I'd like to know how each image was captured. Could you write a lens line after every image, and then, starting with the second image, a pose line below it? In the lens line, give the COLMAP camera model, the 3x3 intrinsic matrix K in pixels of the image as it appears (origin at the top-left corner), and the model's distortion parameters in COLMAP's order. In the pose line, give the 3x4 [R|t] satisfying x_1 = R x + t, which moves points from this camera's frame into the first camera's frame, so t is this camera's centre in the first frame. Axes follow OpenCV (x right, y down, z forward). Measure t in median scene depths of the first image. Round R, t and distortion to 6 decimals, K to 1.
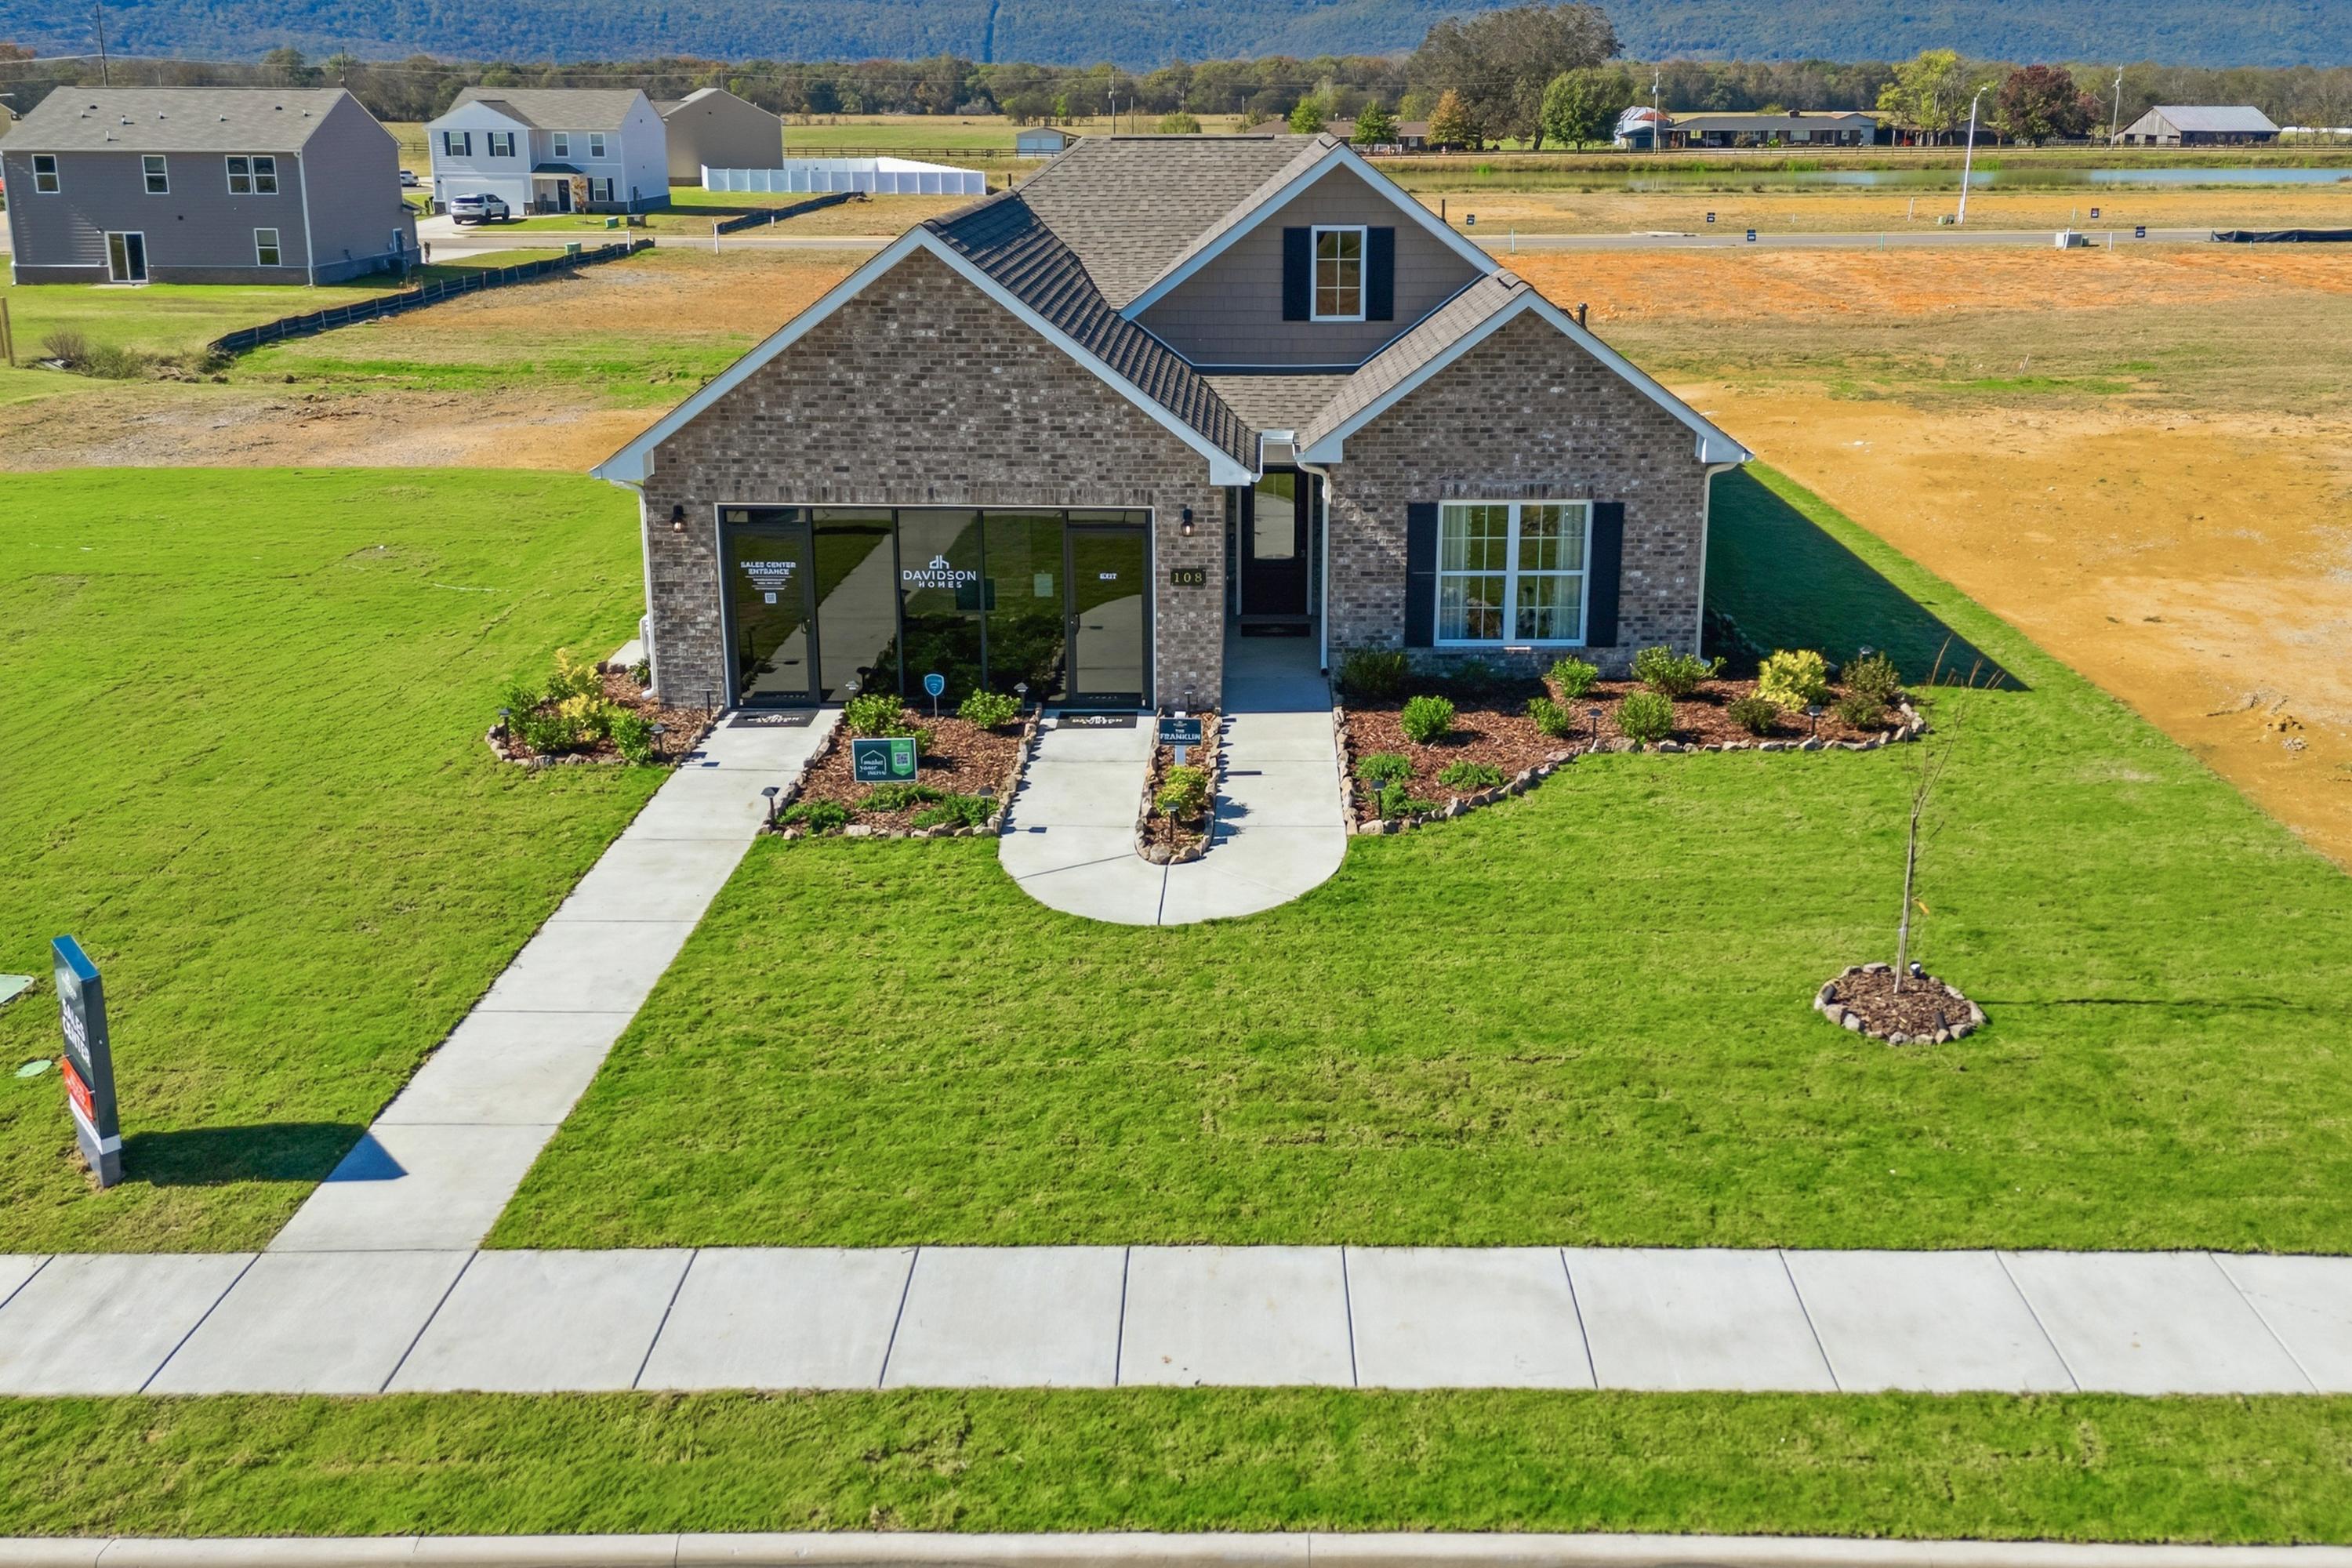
lens RADIAL K [[2177.2, 0, 1235.2], [0, 2177.2, 783.1], [0, 0, 1]] dist [0.179457, -0.405284]
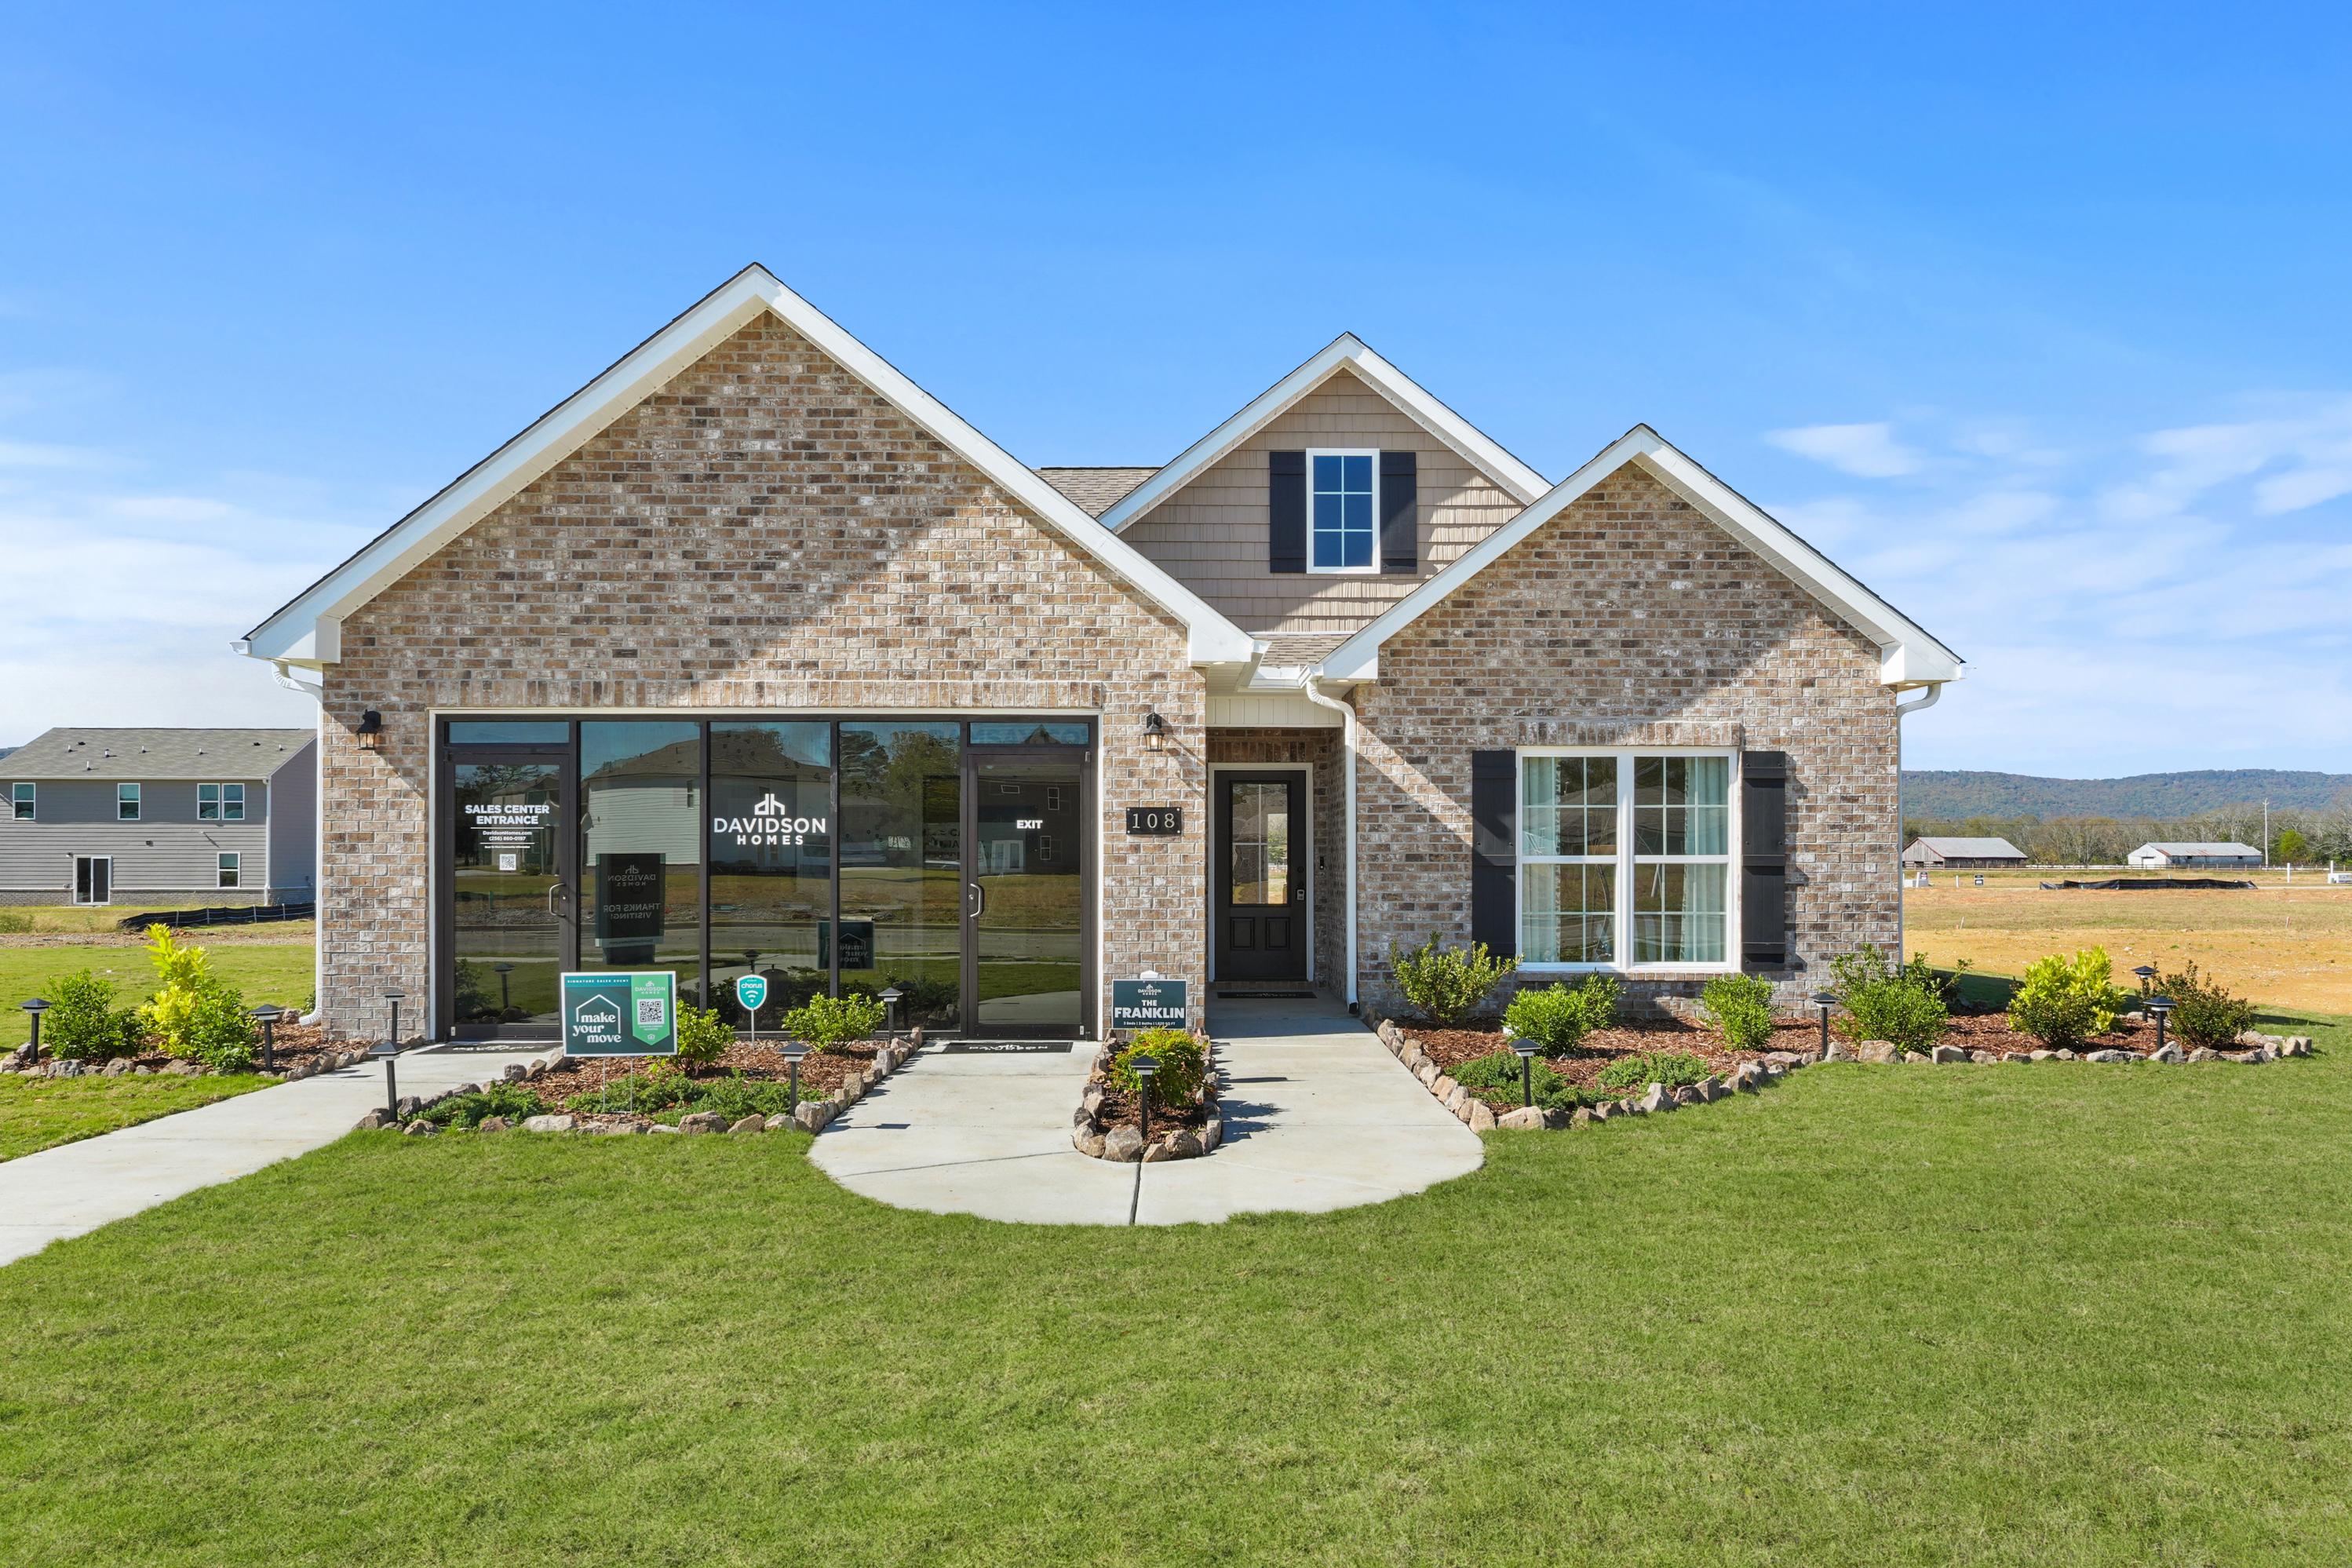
lens RADIAL K [[2026.1, 0, 1176.0], [0, 2026.1, 784.0], [0, 0, 1]] dist [-0.008391, -0.002076]
pose [[0.999890, -0.005392, 0.013830, -0.023683], [0.009360, 0.952153, -0.305479, 0.079612], [-0.011521, 0.305574, 0.952098, 0.434149]]
